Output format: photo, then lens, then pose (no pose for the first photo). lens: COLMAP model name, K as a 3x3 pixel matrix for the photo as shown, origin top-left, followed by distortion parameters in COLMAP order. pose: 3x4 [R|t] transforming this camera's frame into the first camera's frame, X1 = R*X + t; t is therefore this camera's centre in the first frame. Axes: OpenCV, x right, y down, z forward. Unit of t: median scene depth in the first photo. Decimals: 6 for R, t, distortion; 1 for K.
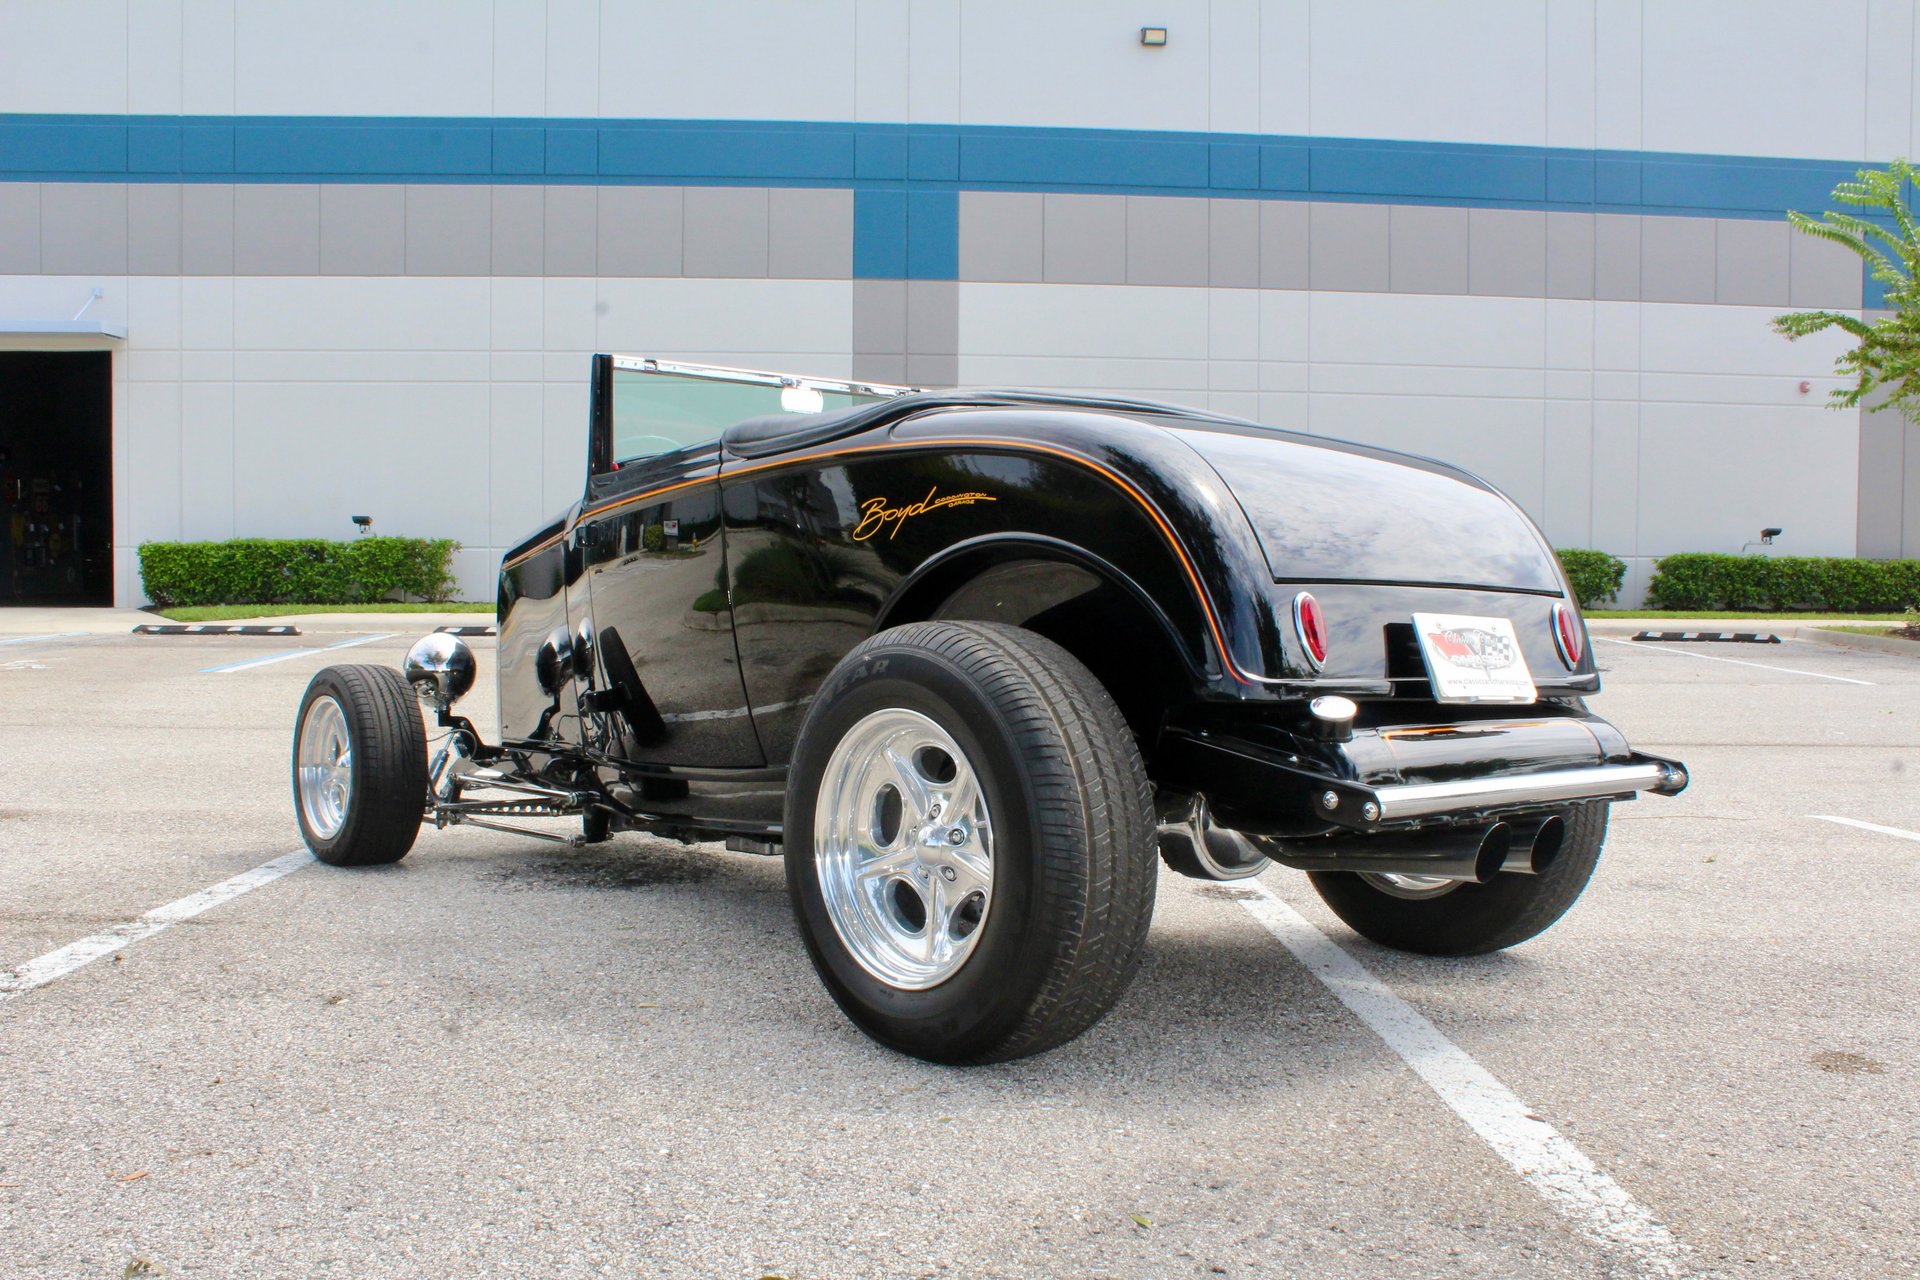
lens RADIAL K [[1756.1, 0, 962.3], [0, 1756.1, 640.8], [0, 0, 1]] dist [-0.154919, 0.157472]
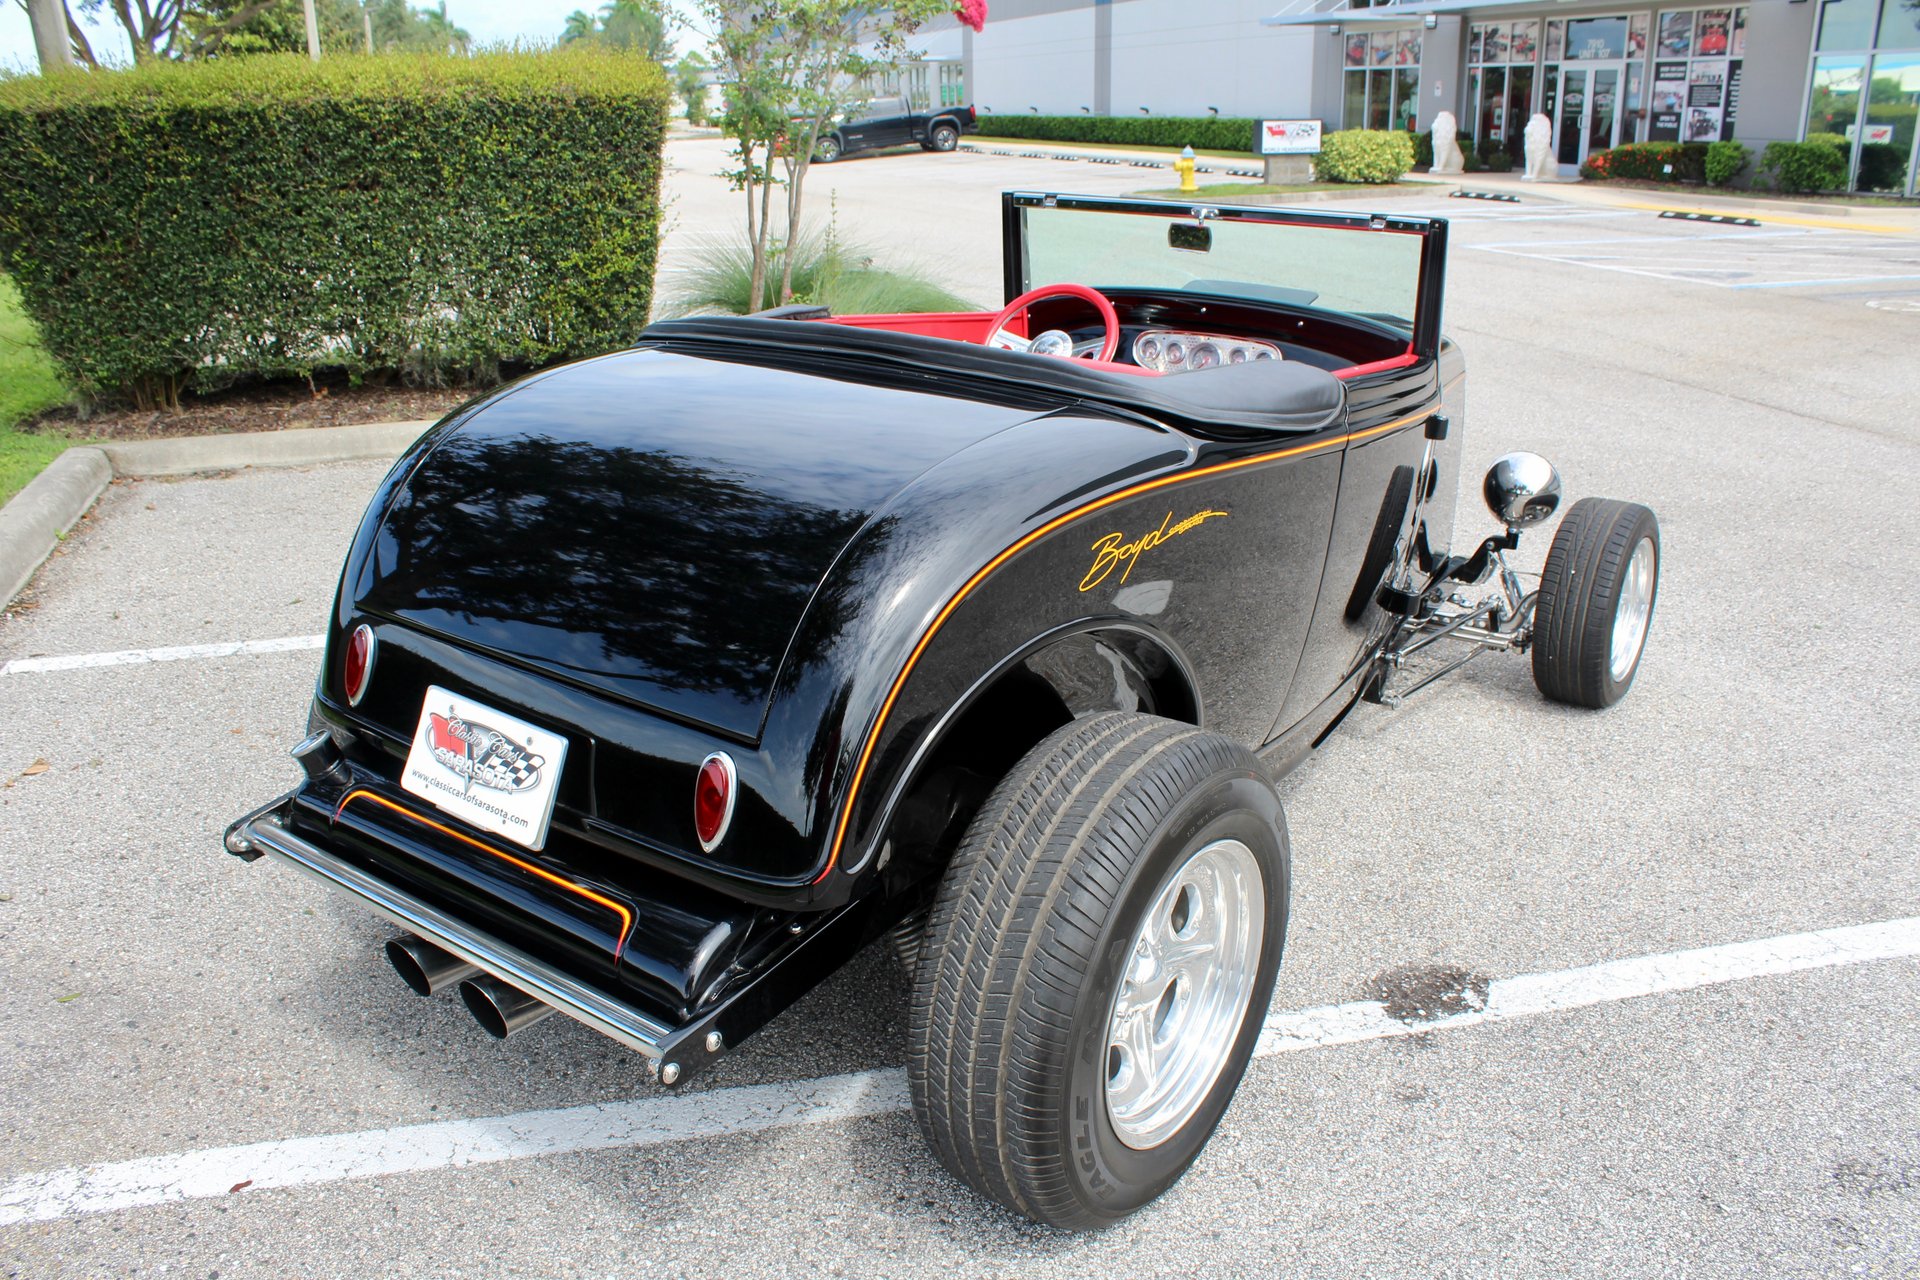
lens RADIAL K [[1591.7, 0, 962.3], [0, 1591.7, 642.4], [0, 0, 1]] dist [-0.164457, 0.145011]
pose [[0.225328, 0.309023, -0.923976, 0.151019], [-0.030102, 0.950121, 0.310426, -0.041750], [0.973818, -0.042134, 0.223391, 0.158602]]
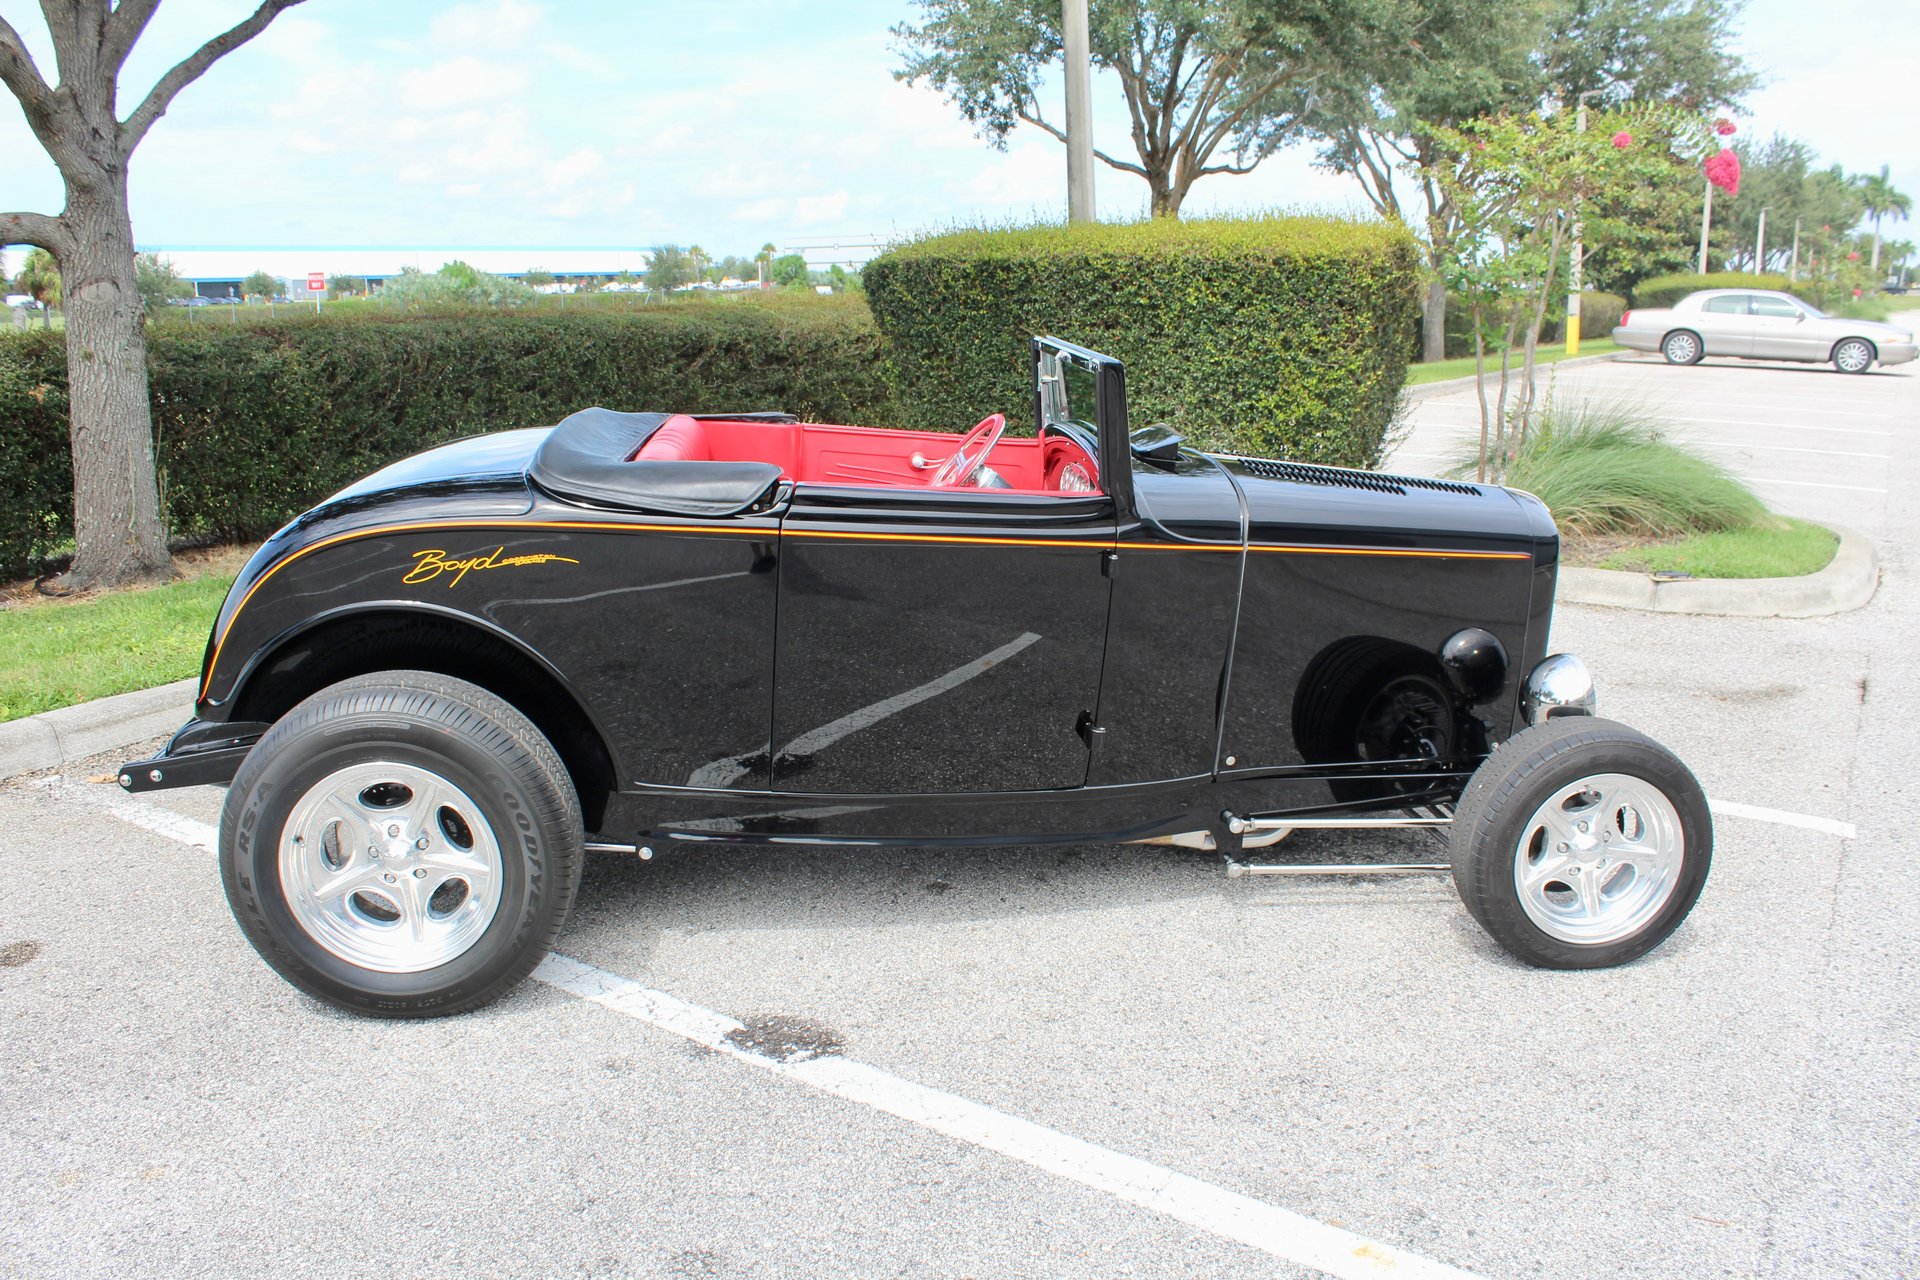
lens RADIAL K [[1595.8, 0, 964.8], [0, 1595.8, 646.3], [0, 0, 1]] dist [-0.170941, 0.153636]
pose [[-0.578164, 0.182684, -0.795206, 0.147589], [-0.026062, 0.969980, 0.241784, -0.045857], [0.815504, 0.160516, -0.556046, 0.332077]]
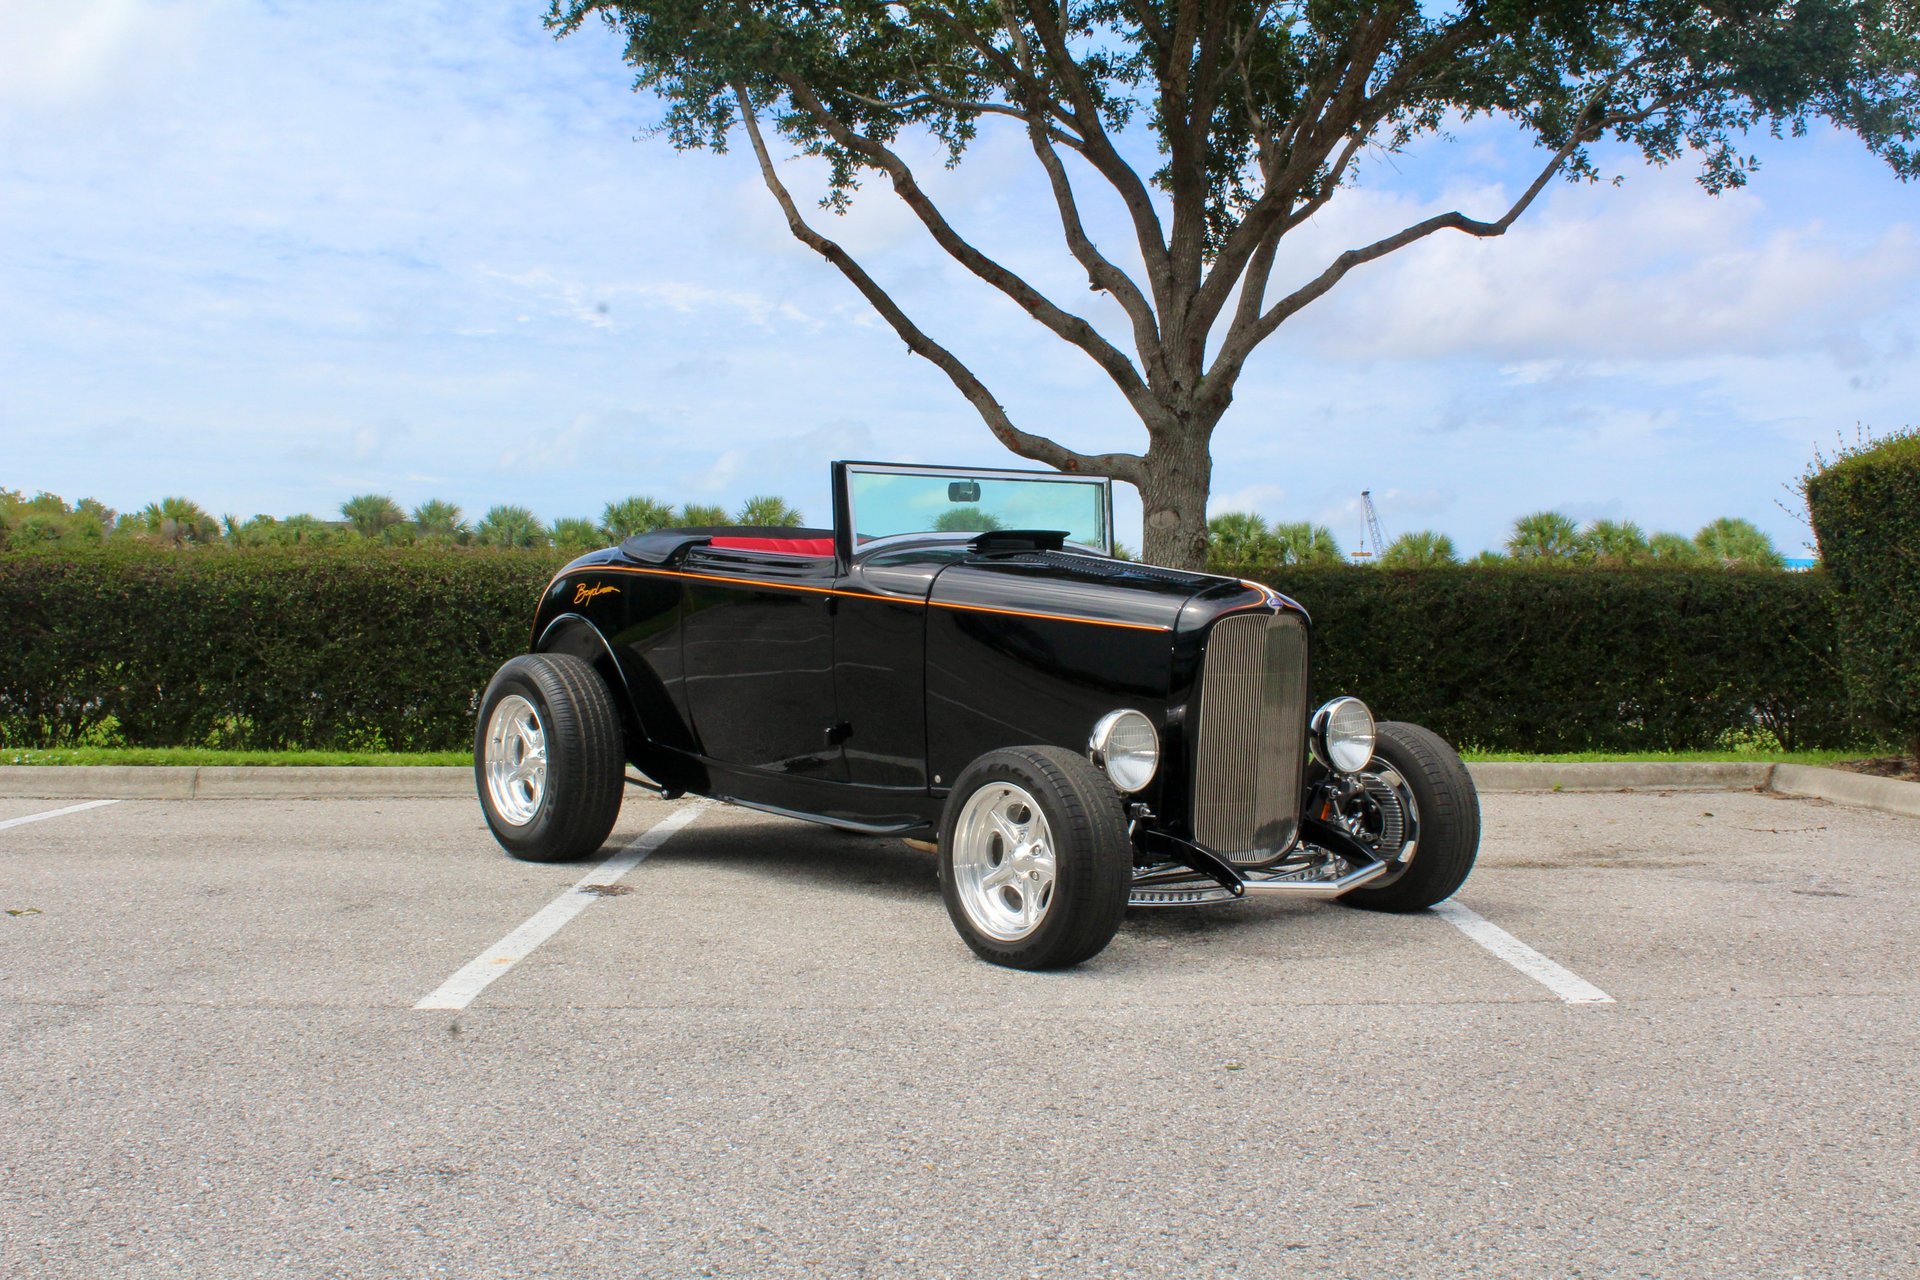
lens RADIAL K [[2088.0, 0, 960.0], [0, 2088.0, 640.0], [0, 0, 1]] dist [-0.129723, 0.173236]
pose [[-0.999541, -0.016863, 0.025183, -0.028689], [-0.015686, 0.998808, 0.046228, -0.022738], [-0.025932, 0.045811, -0.998613, 0.561118]]
